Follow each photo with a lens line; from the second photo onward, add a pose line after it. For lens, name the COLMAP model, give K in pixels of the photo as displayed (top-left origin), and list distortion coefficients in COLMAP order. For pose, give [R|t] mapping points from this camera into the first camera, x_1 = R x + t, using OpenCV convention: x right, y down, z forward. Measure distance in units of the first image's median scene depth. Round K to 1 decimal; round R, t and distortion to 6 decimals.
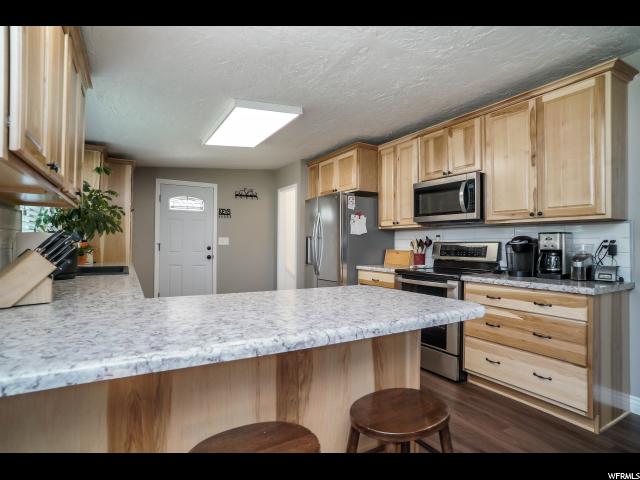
lens RADIAL K [[333.4, 0, 320.0], [0, 333.4, 240.0], [0, 0, 1]] dist [-0.090225, 0.039681]
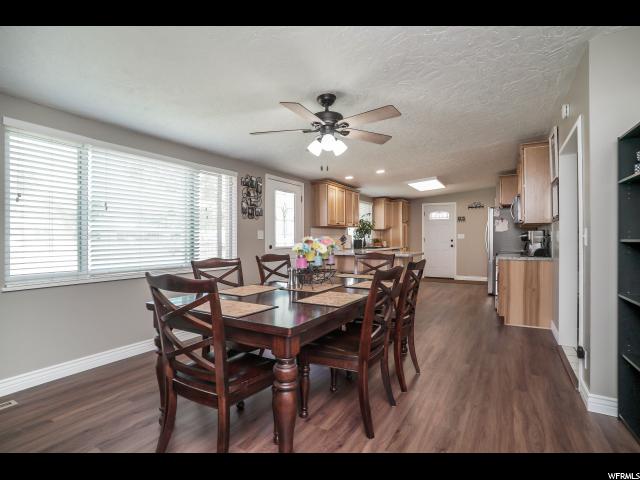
lens RADIAL K [[333.4, 0, 320.0], [0, 333.4, 240.0], [0, 0, 1]] dist [-0.090225, 0.039681]
pose [[0.494731, 0.001345, -0.869045, 0.967637], [0.012606, 0.999882, 0.008724, -0.001242], [0.868955, -0.015272, 0.494655, -0.516711]]
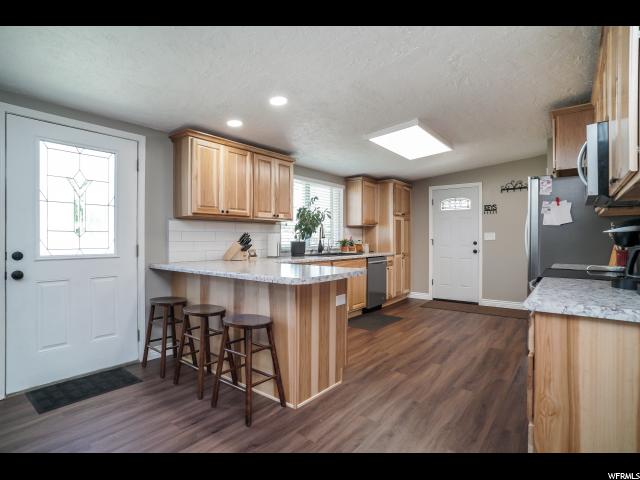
lens RADIAL K [[333.4, 0, 320.0], [0, 333.4, 240.0], [0, 0, 1]] dist [-0.090225, 0.039681]
pose [[0.367724, -0.005456, -0.929919, 0.568933], [0.013327, 0.999911, -0.000597, 0.010569], [0.929840, -0.012173, 0.367764, 0.167295]]
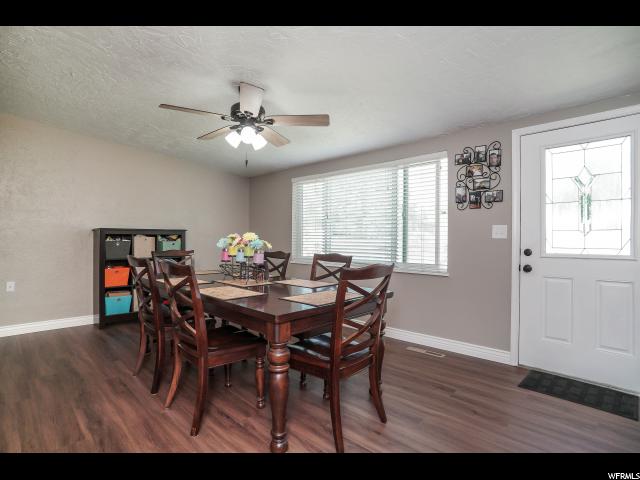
lens RADIAL K [[333.4, 0, 320.0], [0, 333.4, 240.0], [0, 0, 1]] dist [-0.090225, 0.039681]
pose [[-0.969565, -0.007541, -0.244719, 0.452178], [-0.005981, 0.999957, -0.007119, 0.012680], [0.244762, -0.005438, -0.969568, 0.407674]]
